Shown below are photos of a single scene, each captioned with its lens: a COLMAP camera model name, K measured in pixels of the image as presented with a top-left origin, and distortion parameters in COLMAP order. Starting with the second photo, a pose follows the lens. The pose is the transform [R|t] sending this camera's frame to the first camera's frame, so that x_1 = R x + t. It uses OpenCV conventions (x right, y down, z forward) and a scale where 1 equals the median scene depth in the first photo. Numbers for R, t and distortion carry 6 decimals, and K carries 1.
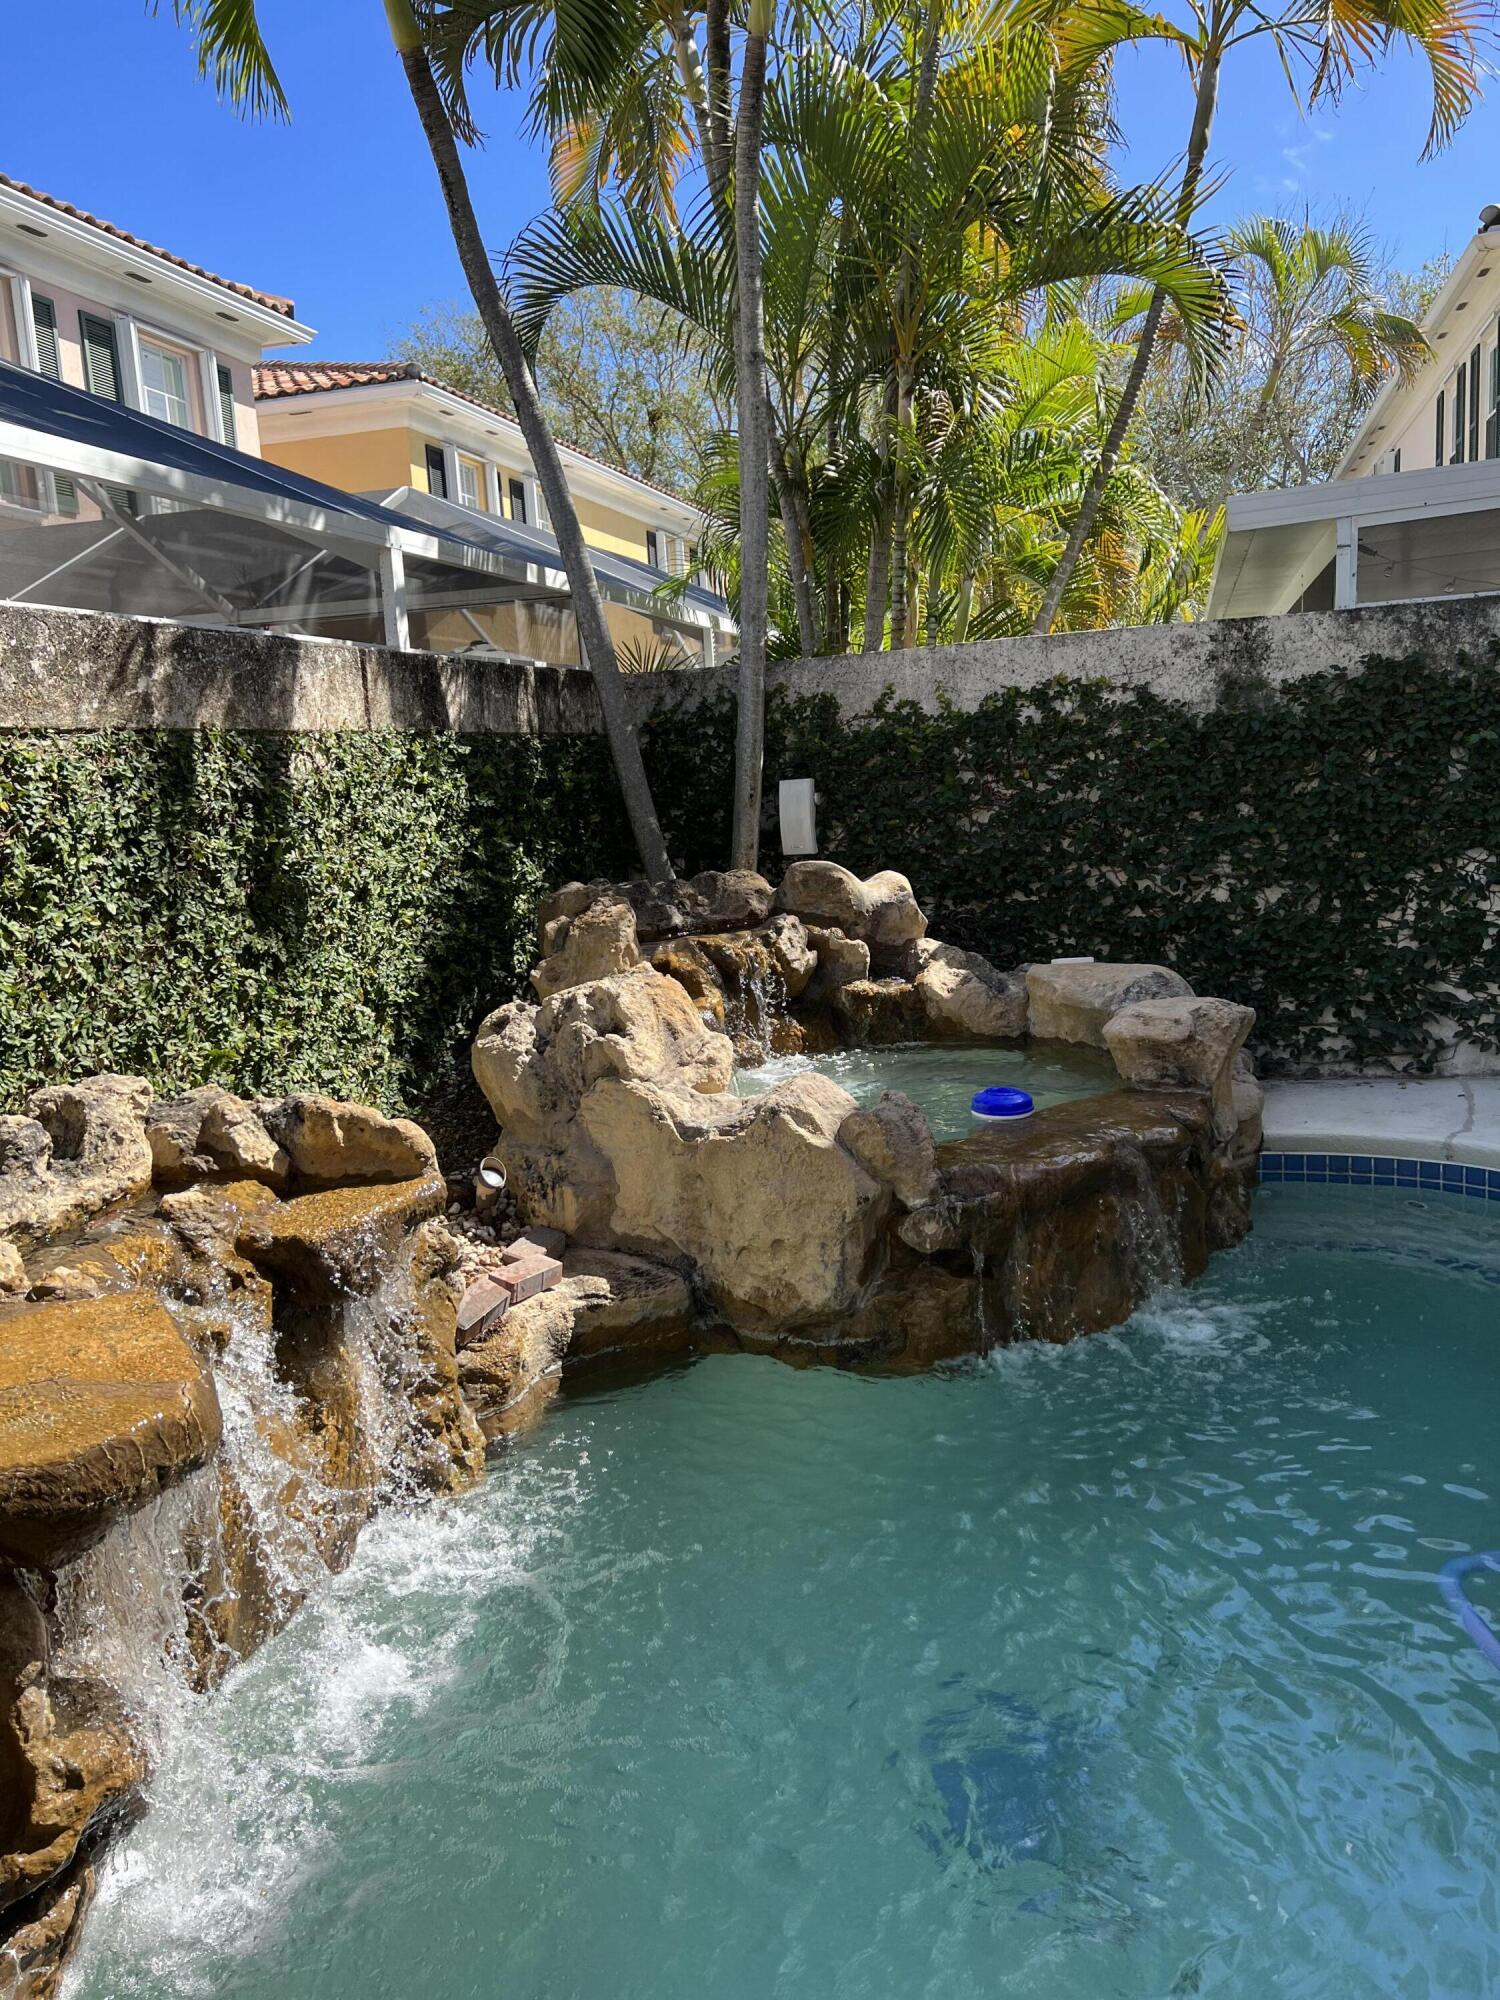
lens RADIAL K [[1518.9, 0, 755.4], [0, 1518.9, 985.8], [0, 0, 1]] dist [0.141030, -0.178776]
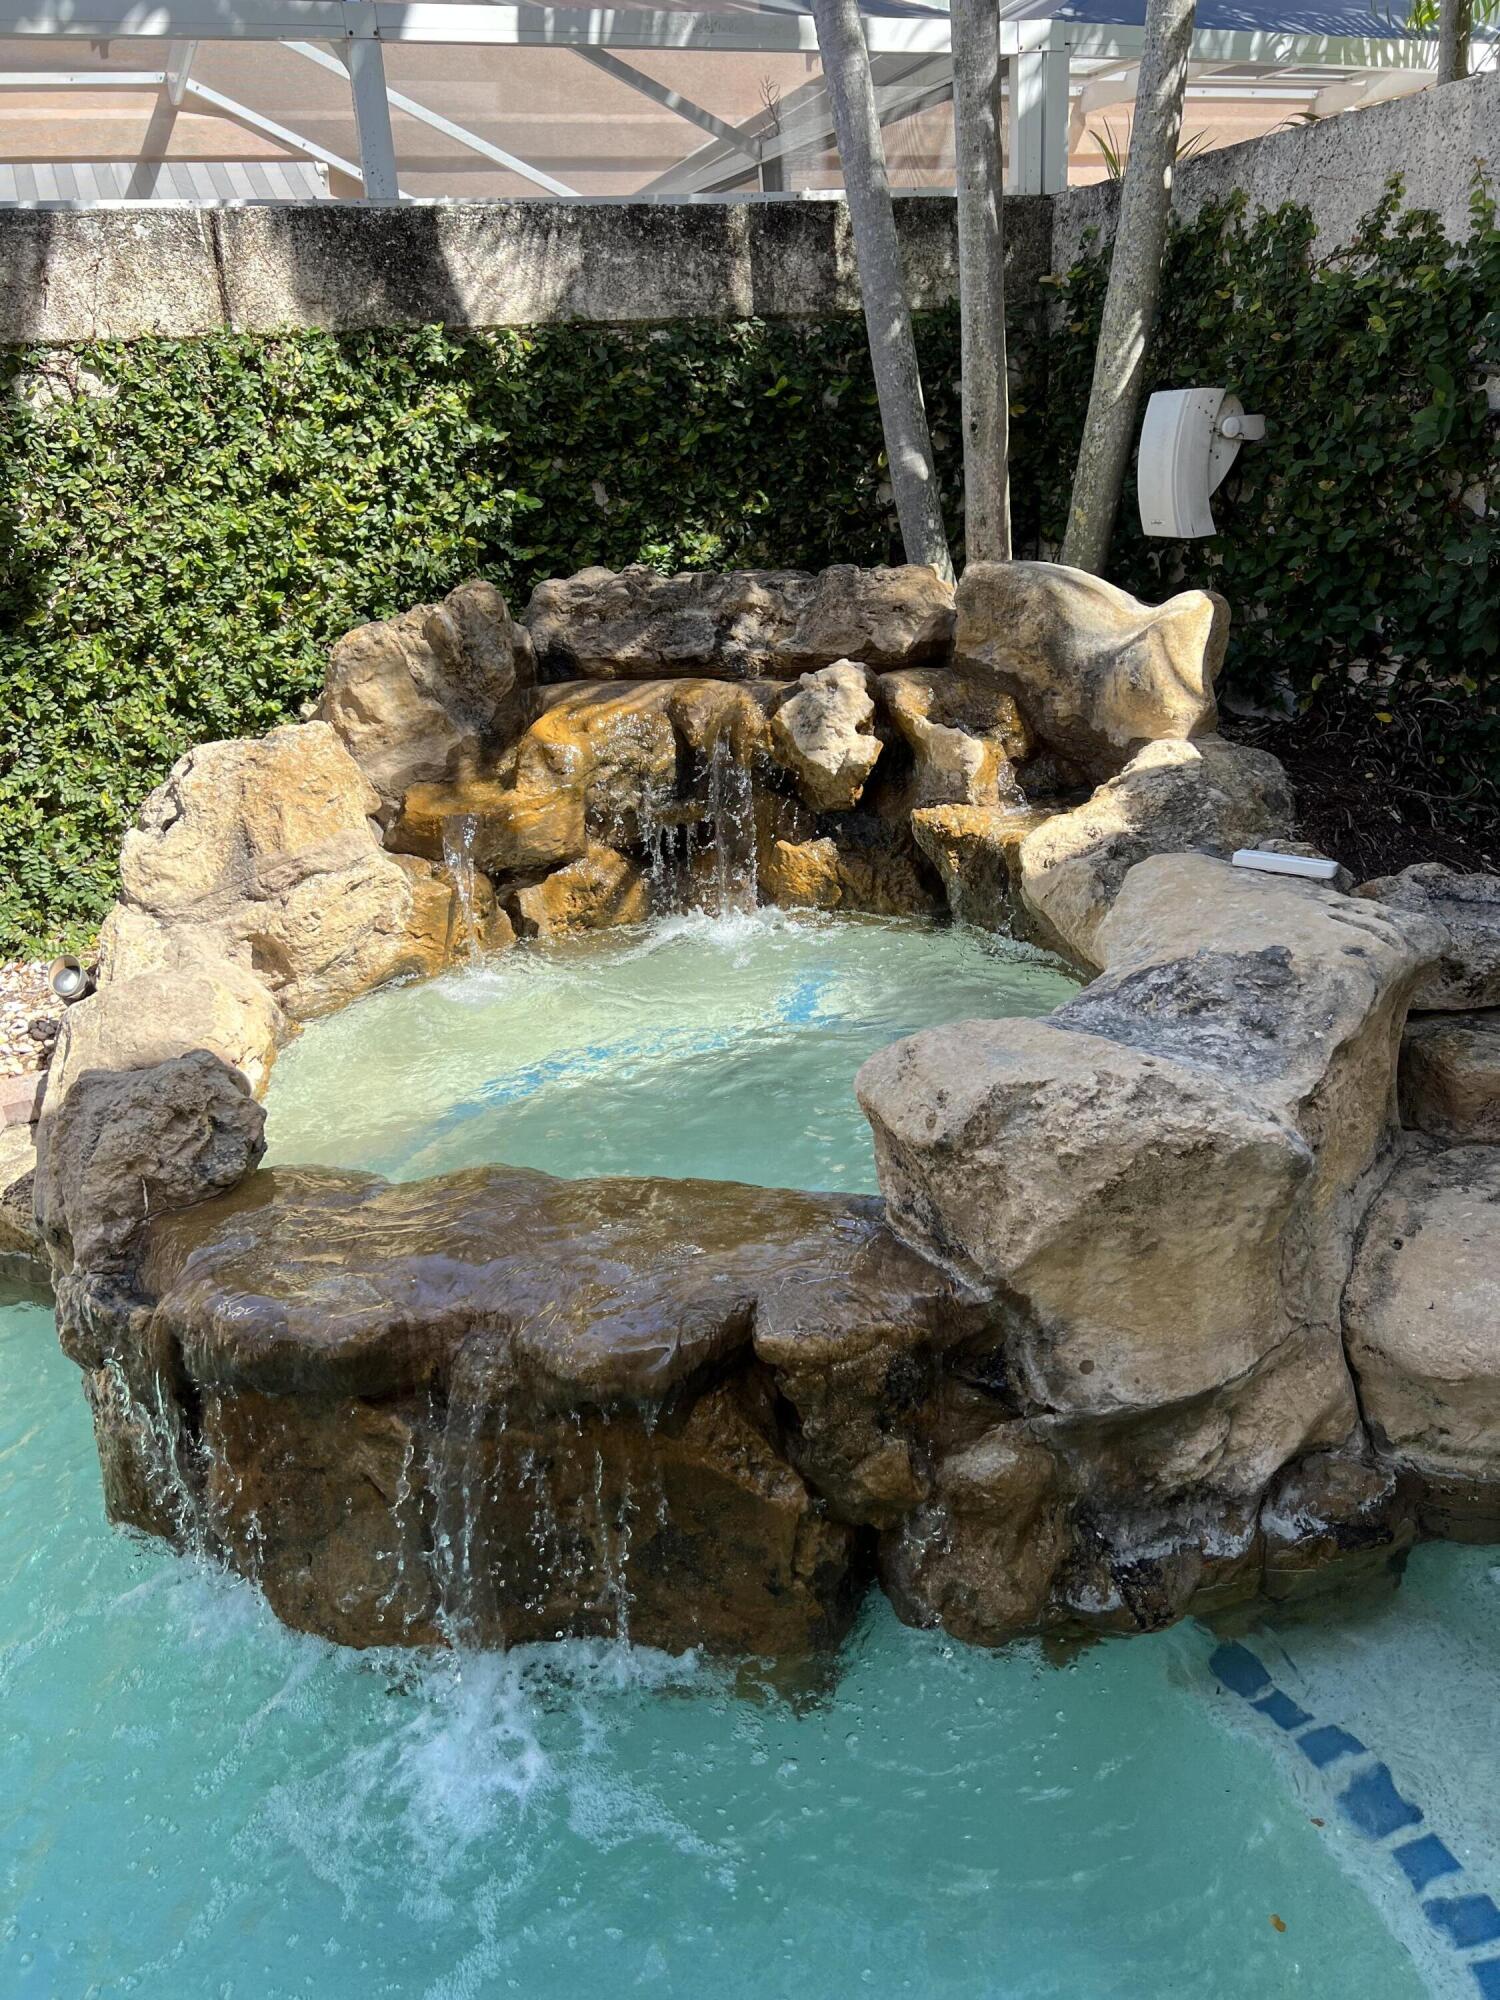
lens RADIAL K [[1504.3, 0, 731.9], [0, 1504.3, 995.1], [0, 0, 1]] dist [0.042065, -0.044961]
pose [[0.612292, 0.304333, -0.729712, 0.556465], [-0.093178, 0.944293, 0.315642, -0.129908], [0.785122, -0.125272, 0.606540, 0.776986]]
